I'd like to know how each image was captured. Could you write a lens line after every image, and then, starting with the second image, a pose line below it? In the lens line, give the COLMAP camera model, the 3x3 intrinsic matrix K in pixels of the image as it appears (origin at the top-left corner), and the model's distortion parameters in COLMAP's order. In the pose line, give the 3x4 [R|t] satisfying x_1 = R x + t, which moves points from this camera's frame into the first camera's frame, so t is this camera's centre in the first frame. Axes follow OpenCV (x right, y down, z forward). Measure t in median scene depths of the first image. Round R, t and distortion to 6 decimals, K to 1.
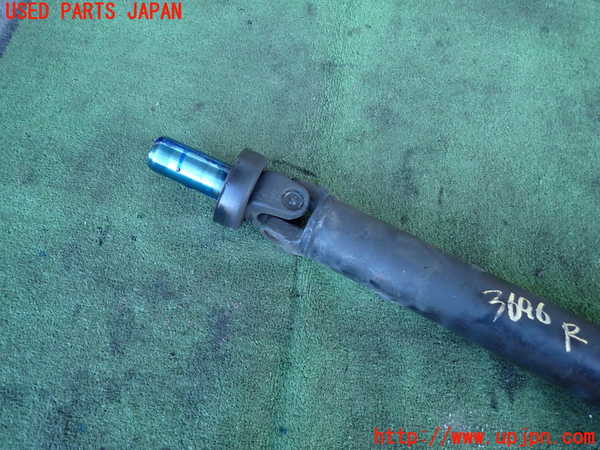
lens RADIAL K [[441.8, 0, 300.0], [0, 441.8, 225.0], [0, 0, 1]] dist [0.009072, -0.004938]
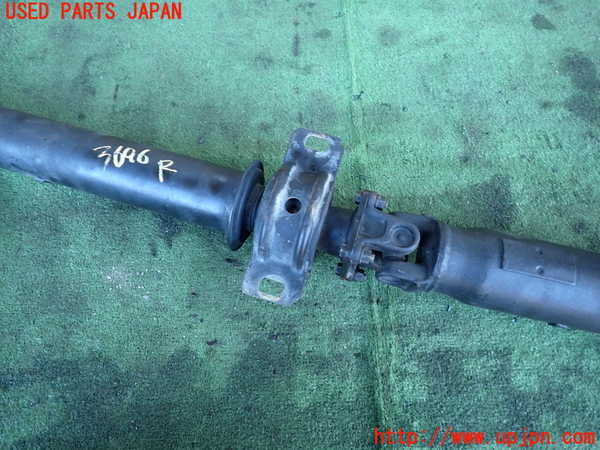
lens RADIAL K [[441.8, 0, 300.0], [0, 441.8, 225.0], [0, 0, 1]] dist [0.009072, -0.004938]
pose [[0.979252, -0.193714, 0.059505, 0.726915], [0.192353, 0.980930, 0.027872, 0.362756], [-0.063769, -0.015848, 0.997839, -0.158757]]
